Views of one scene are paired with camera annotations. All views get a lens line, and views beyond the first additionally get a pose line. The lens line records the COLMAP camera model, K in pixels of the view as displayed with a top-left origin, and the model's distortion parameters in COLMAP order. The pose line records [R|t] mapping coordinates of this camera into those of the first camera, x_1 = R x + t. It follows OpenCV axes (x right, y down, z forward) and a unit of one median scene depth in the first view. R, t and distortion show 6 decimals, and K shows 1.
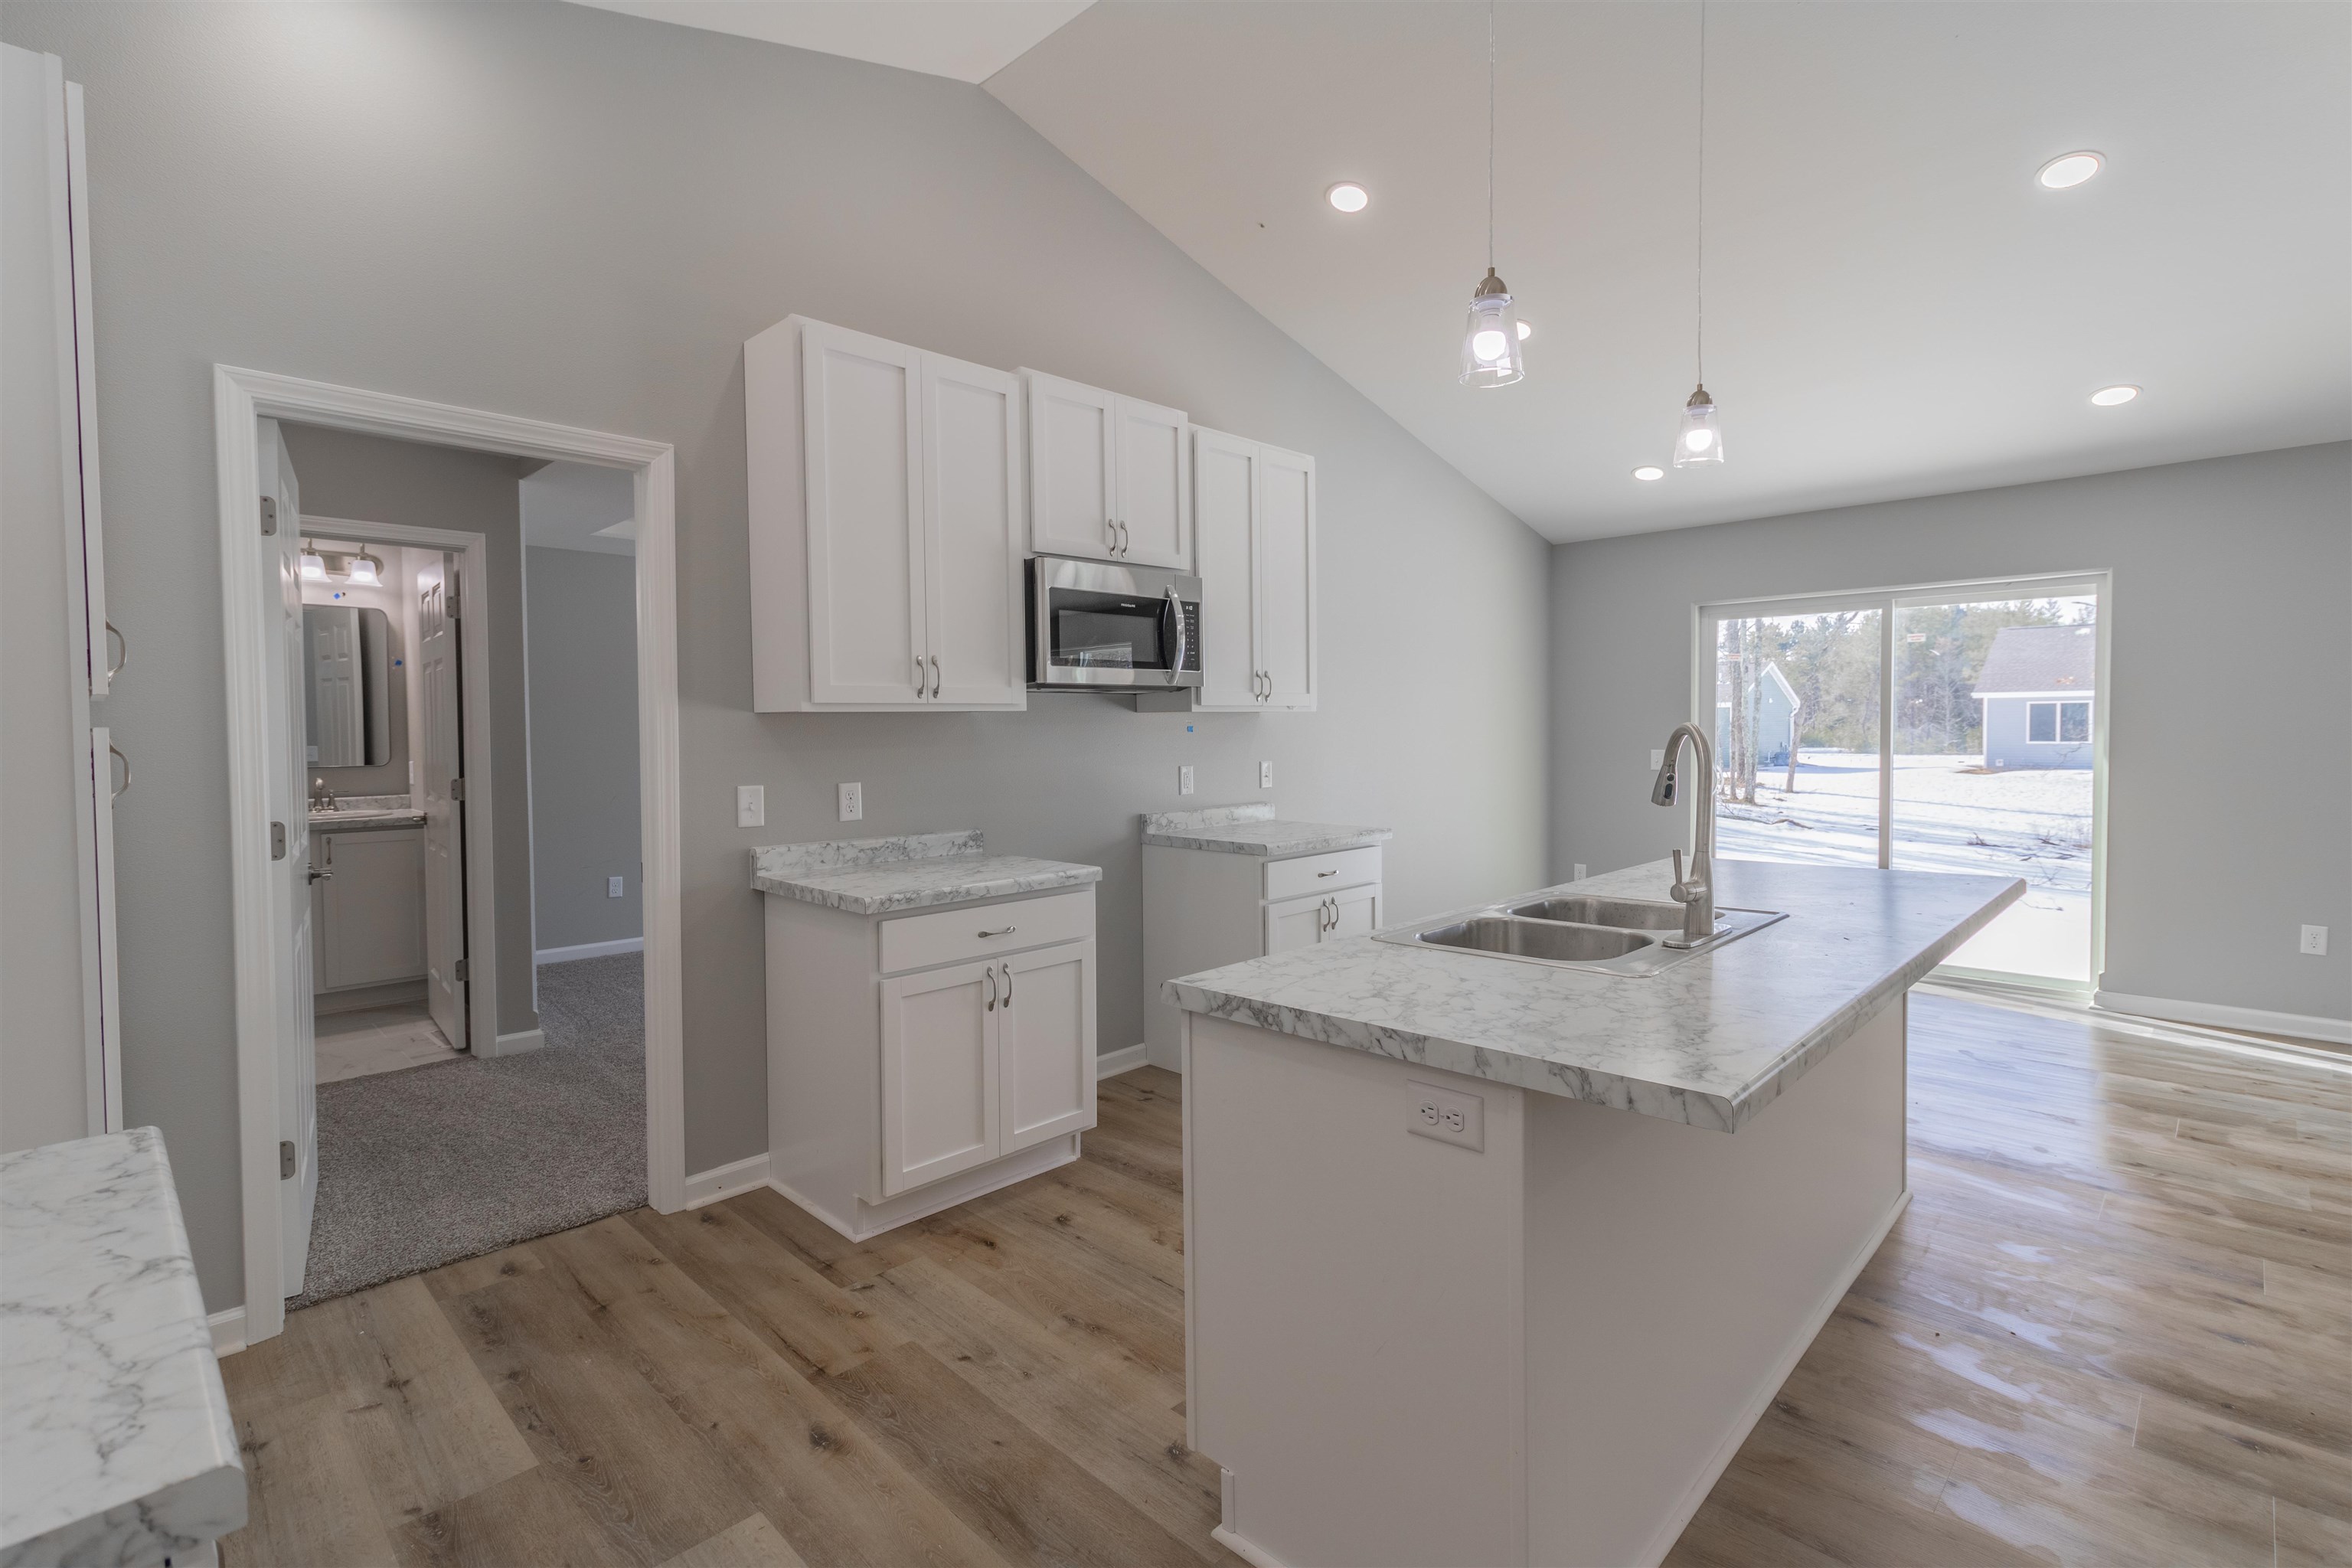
lens RADIAL K [[1085.8, 0, 1185.1], [0, 1085.8, 772.8], [0, 0, 1]] dist [0.002178, 0.000233]
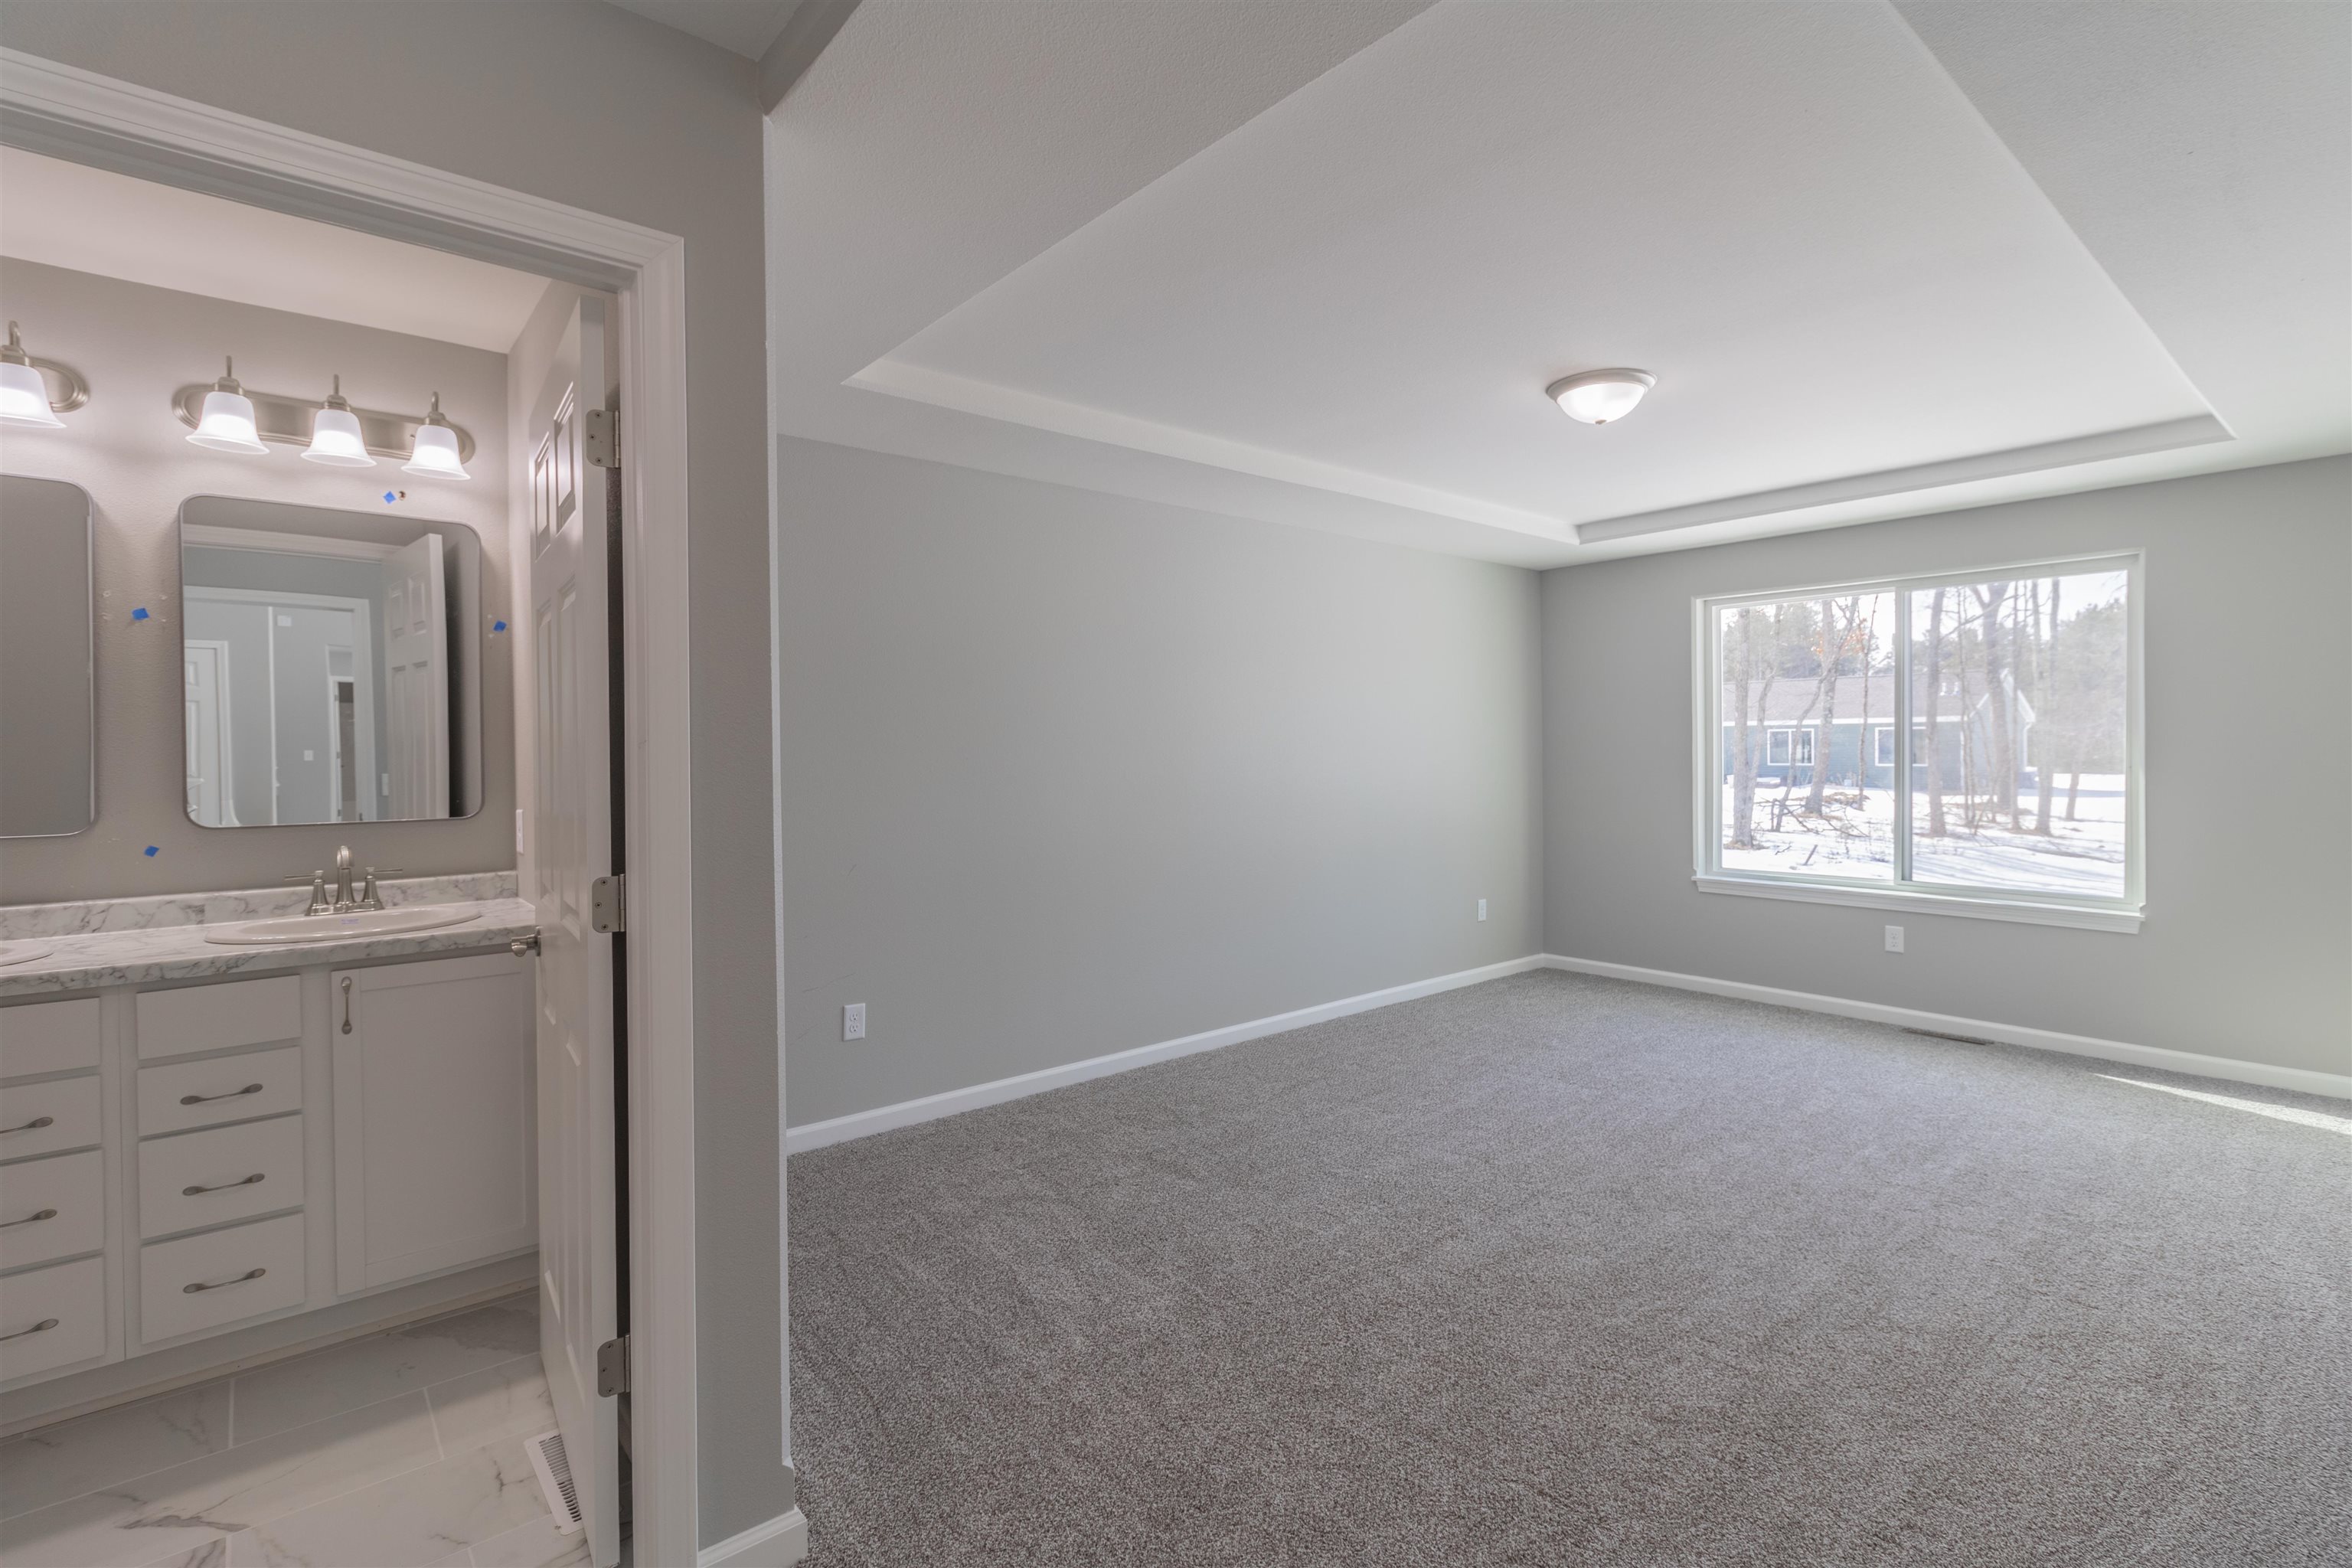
lens RADIAL K [[1085.8, 0, 1167.5], [0, 1085.8, 772.5], [0, 0, 1]] dist [0.002178, 0.000233]
pose [[0.994898, 0.000790, -0.100878, -0.353078], [-0.002446, 0.999864, -0.016294, -0.021522], [0.100851, 0.016457, 0.994765, 0.517928]]
